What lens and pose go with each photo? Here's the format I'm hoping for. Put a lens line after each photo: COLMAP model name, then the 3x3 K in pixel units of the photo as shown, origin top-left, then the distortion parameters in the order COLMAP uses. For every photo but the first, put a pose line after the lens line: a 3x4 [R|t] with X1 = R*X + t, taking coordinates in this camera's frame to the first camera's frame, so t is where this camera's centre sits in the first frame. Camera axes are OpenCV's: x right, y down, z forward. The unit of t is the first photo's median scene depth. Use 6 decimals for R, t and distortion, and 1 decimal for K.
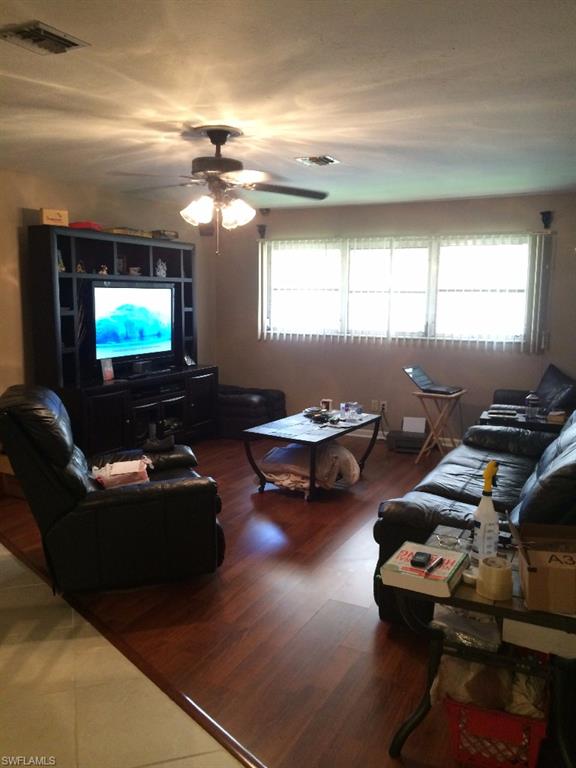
lens RADIAL K [[660.1, 0, 274.8], [0, 660.1, 382.3], [0, 0, 1]] dist [0.074874, -0.100737]
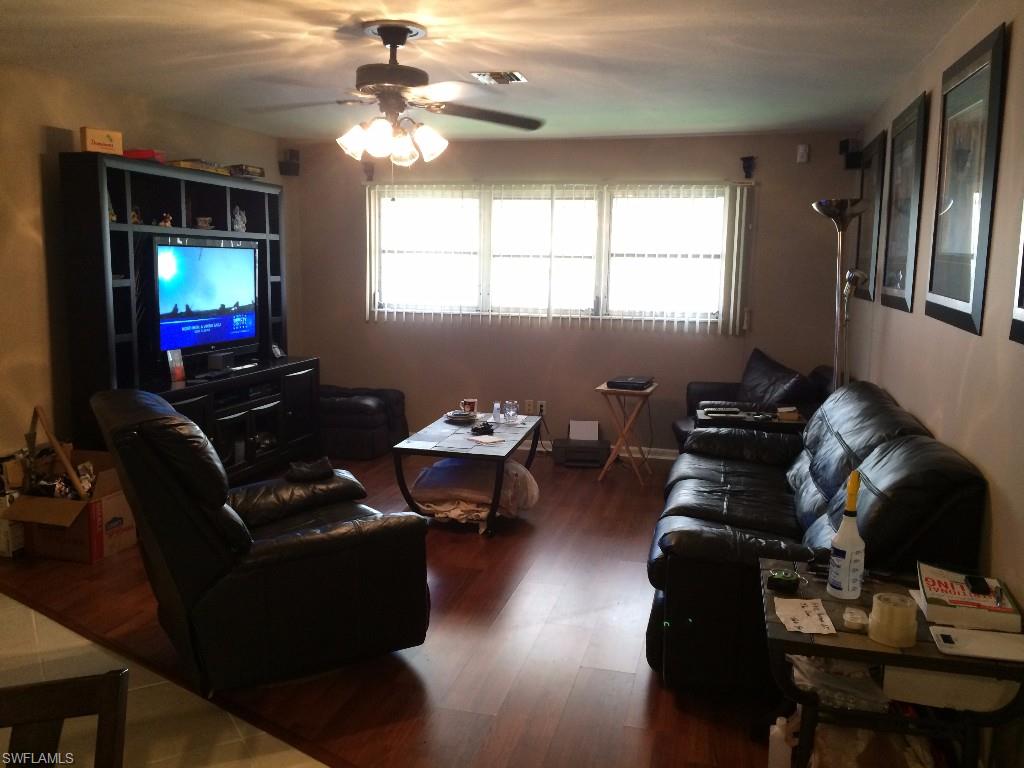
lens RADIAL K [[880.2, 0, 507.6], [0, 880.2, 387.0], [0, 0, 1]] dist [0.074874, -0.100737]
pose [[0.976668, -0.024100, 0.213399, -0.123409], [0.021717, 0.999673, 0.013505, -0.001875], [-0.213655, -0.008555, 0.976872, 0.027169]]
